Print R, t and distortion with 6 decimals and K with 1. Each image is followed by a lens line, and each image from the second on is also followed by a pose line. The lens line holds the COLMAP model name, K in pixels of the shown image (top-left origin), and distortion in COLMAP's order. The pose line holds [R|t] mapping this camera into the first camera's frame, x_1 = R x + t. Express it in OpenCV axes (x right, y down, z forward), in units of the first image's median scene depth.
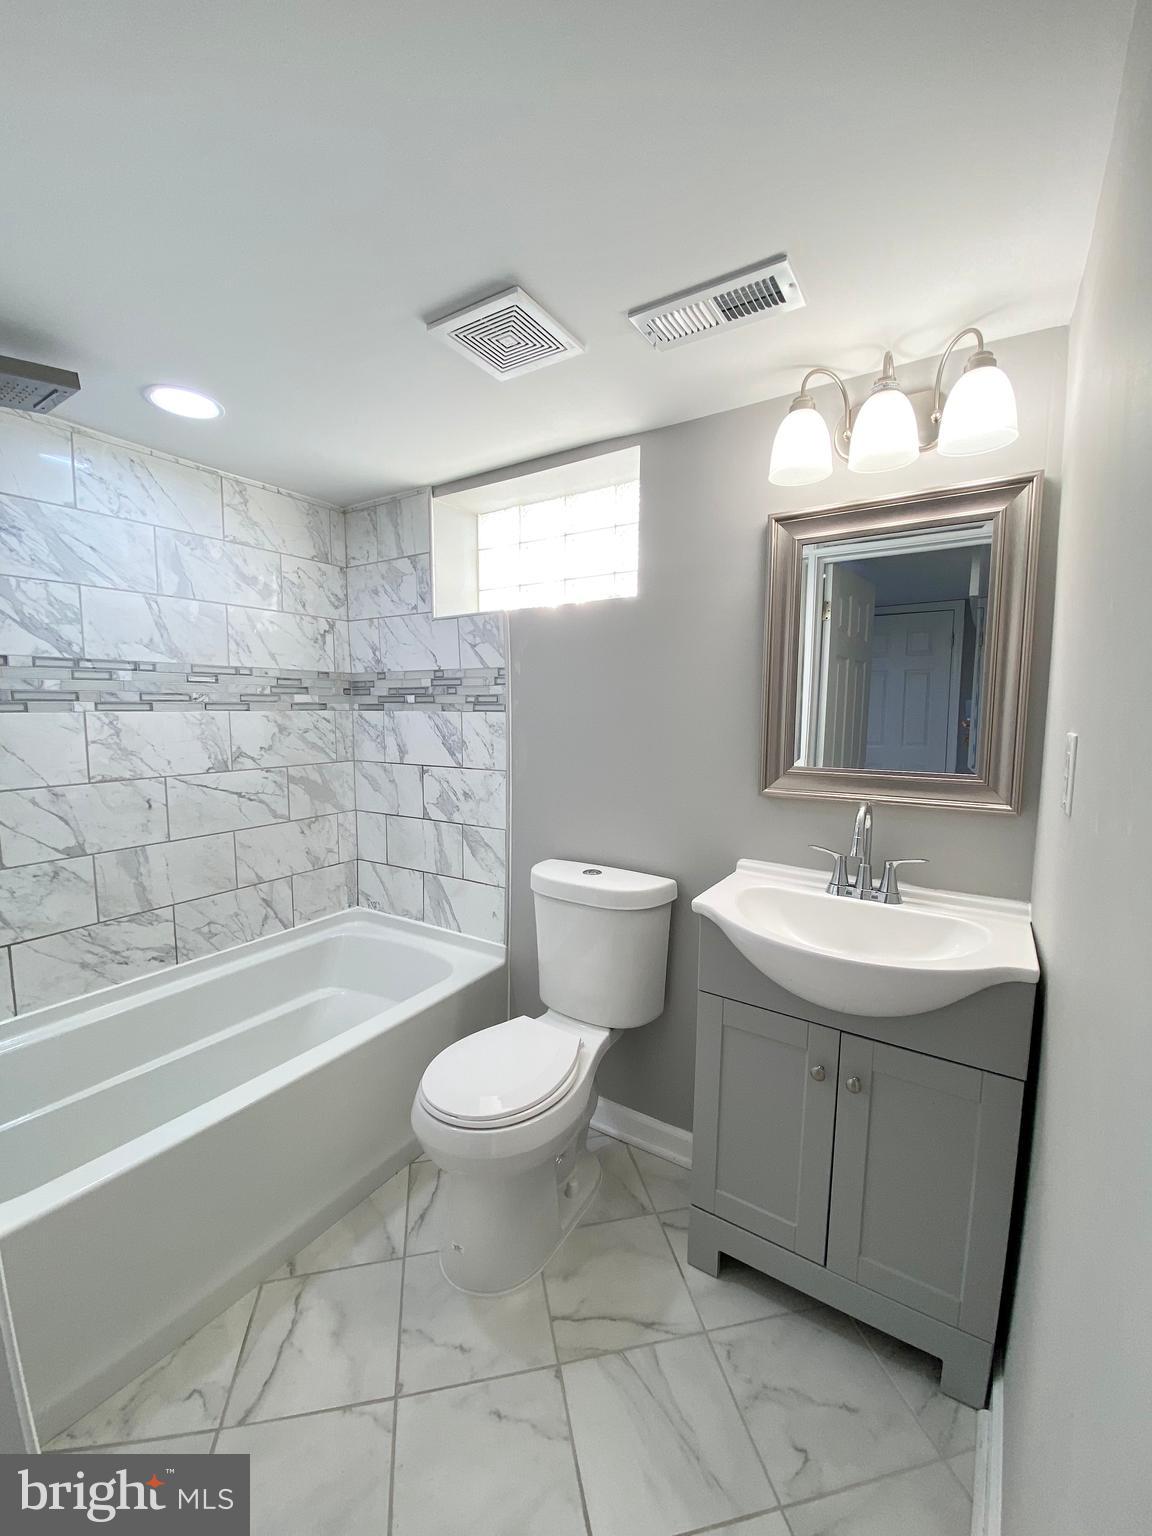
lens RADIAL K [[619.9, 0, 583.4], [0, 619.9, 766.4], [0, 0, 1]] dist [0.013281, -0.015720]
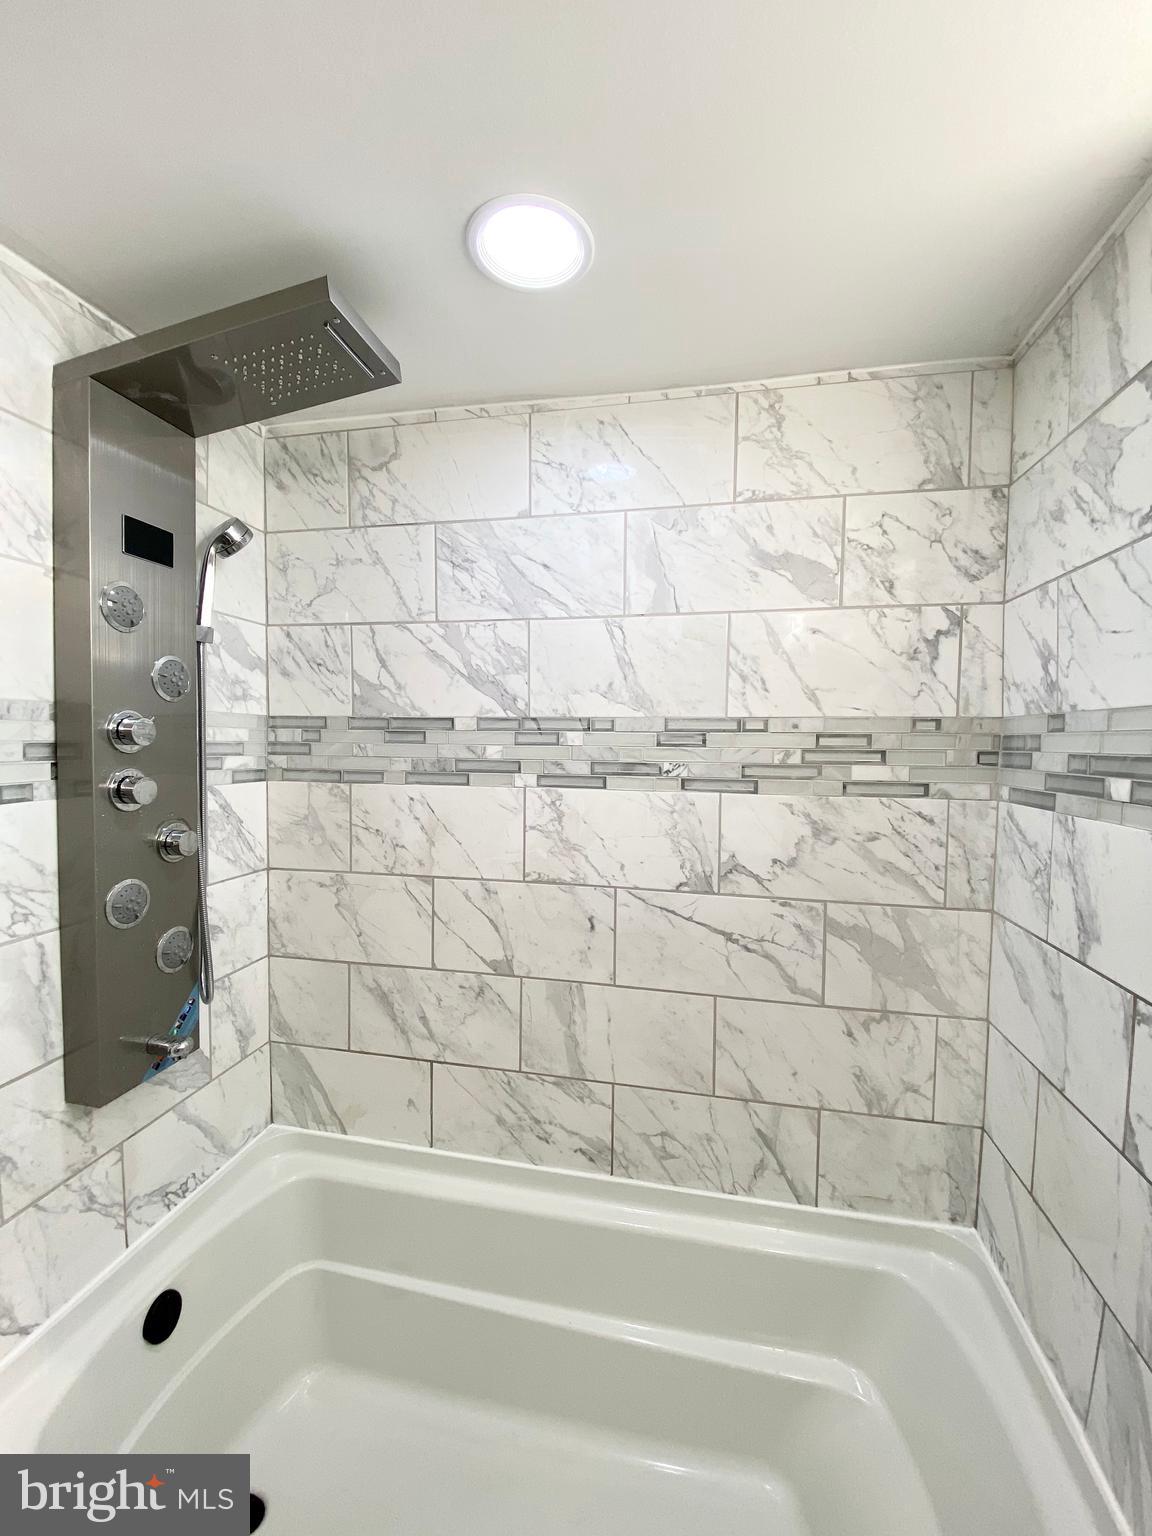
lens RADIAL K [[619.9, 0, 582.9], [0, 619.9, 769.7], [0, 0, 1]] dist [0.013281, -0.015720]
pose [[0.343996, 0.044996, -0.937892, -0.066956], [-0.099994, 0.994927, 0.011057, -0.104486], [0.933632, 0.089980, 0.346750, 0.675646]]
